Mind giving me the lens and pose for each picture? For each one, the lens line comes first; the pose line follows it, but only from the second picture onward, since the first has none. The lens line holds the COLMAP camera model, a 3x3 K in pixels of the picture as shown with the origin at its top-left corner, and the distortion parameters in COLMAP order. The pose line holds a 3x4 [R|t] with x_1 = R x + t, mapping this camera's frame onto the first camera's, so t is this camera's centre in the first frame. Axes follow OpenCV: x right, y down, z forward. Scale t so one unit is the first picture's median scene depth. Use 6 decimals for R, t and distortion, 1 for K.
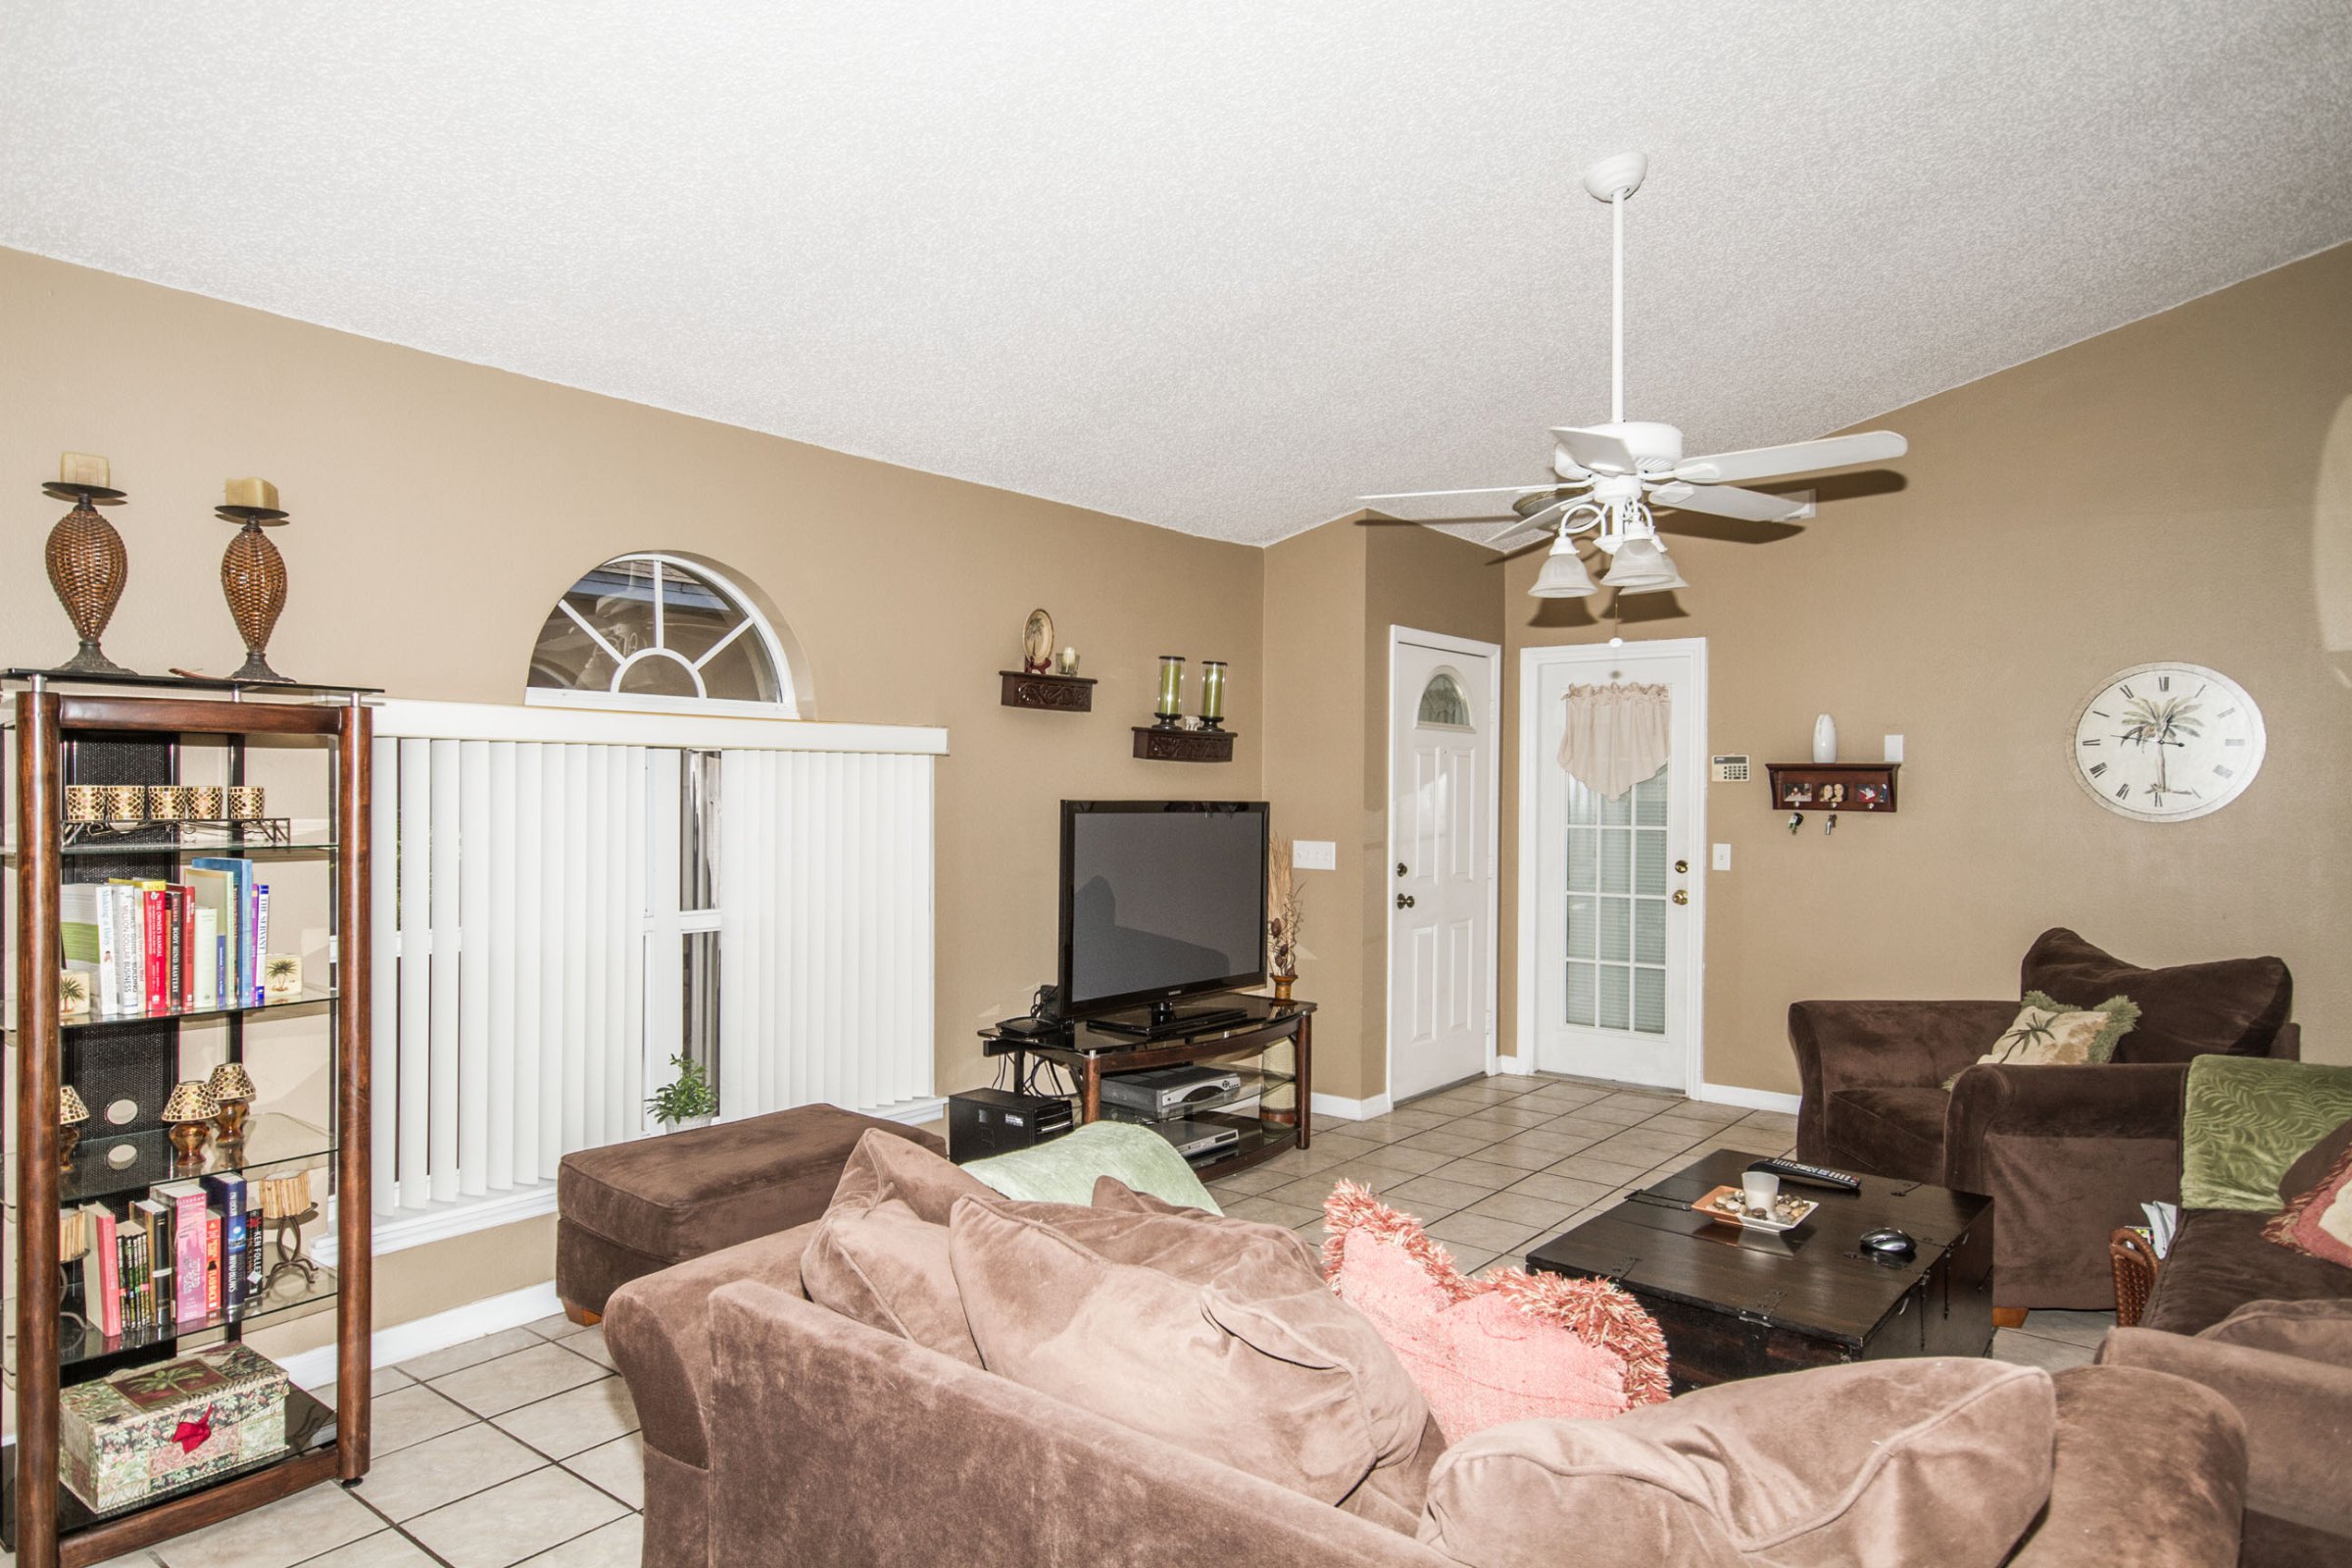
lens RADIAL K [[1411.8, 0, 1182.6], [0, 1411.8, 792.5], [0, 0, 1]] dist [-0.007022, -0.000960]
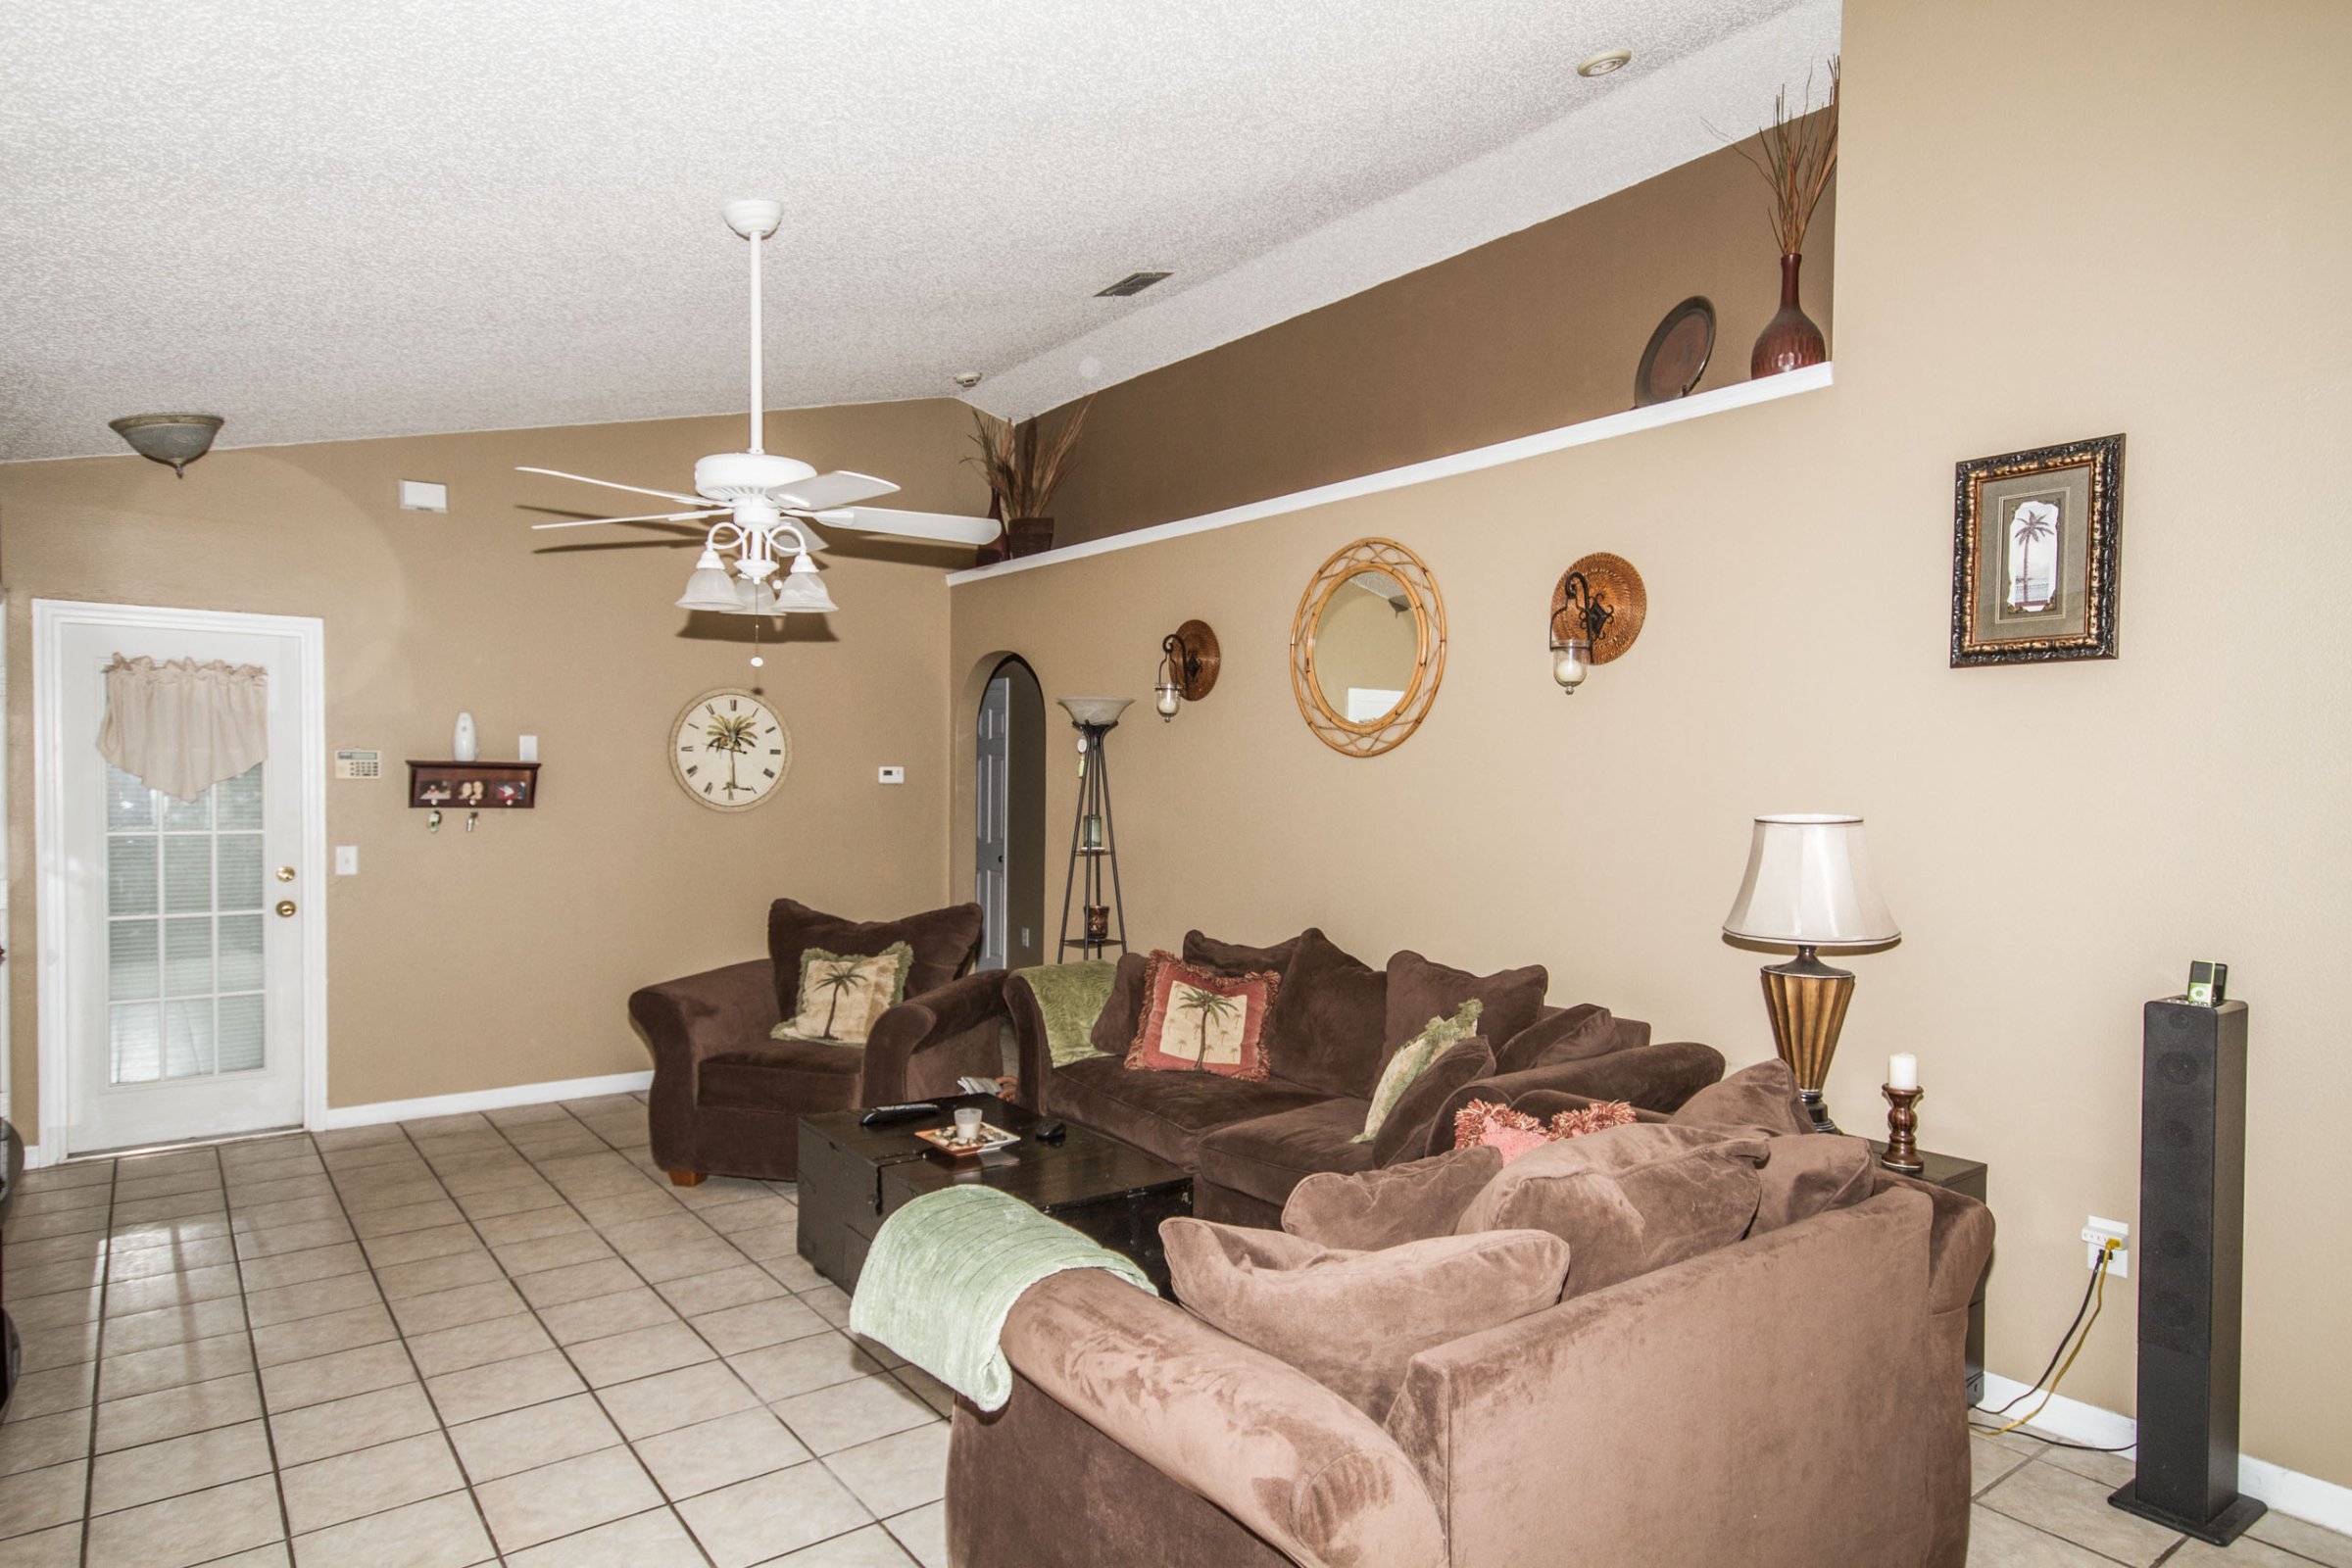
lens RADIAL K [[1335.9, 0, 1179.5], [0, 1335.9, 780.8], [0, 0, 1]] dist [0.005397, -0.000177]
pose [[0.237197, -0.004234, 0.971452, -0.363927], [-0.004914, 0.999972, 0.005558, -0.014865], [-0.971449, -0.006092, 0.237169, 0.281850]]
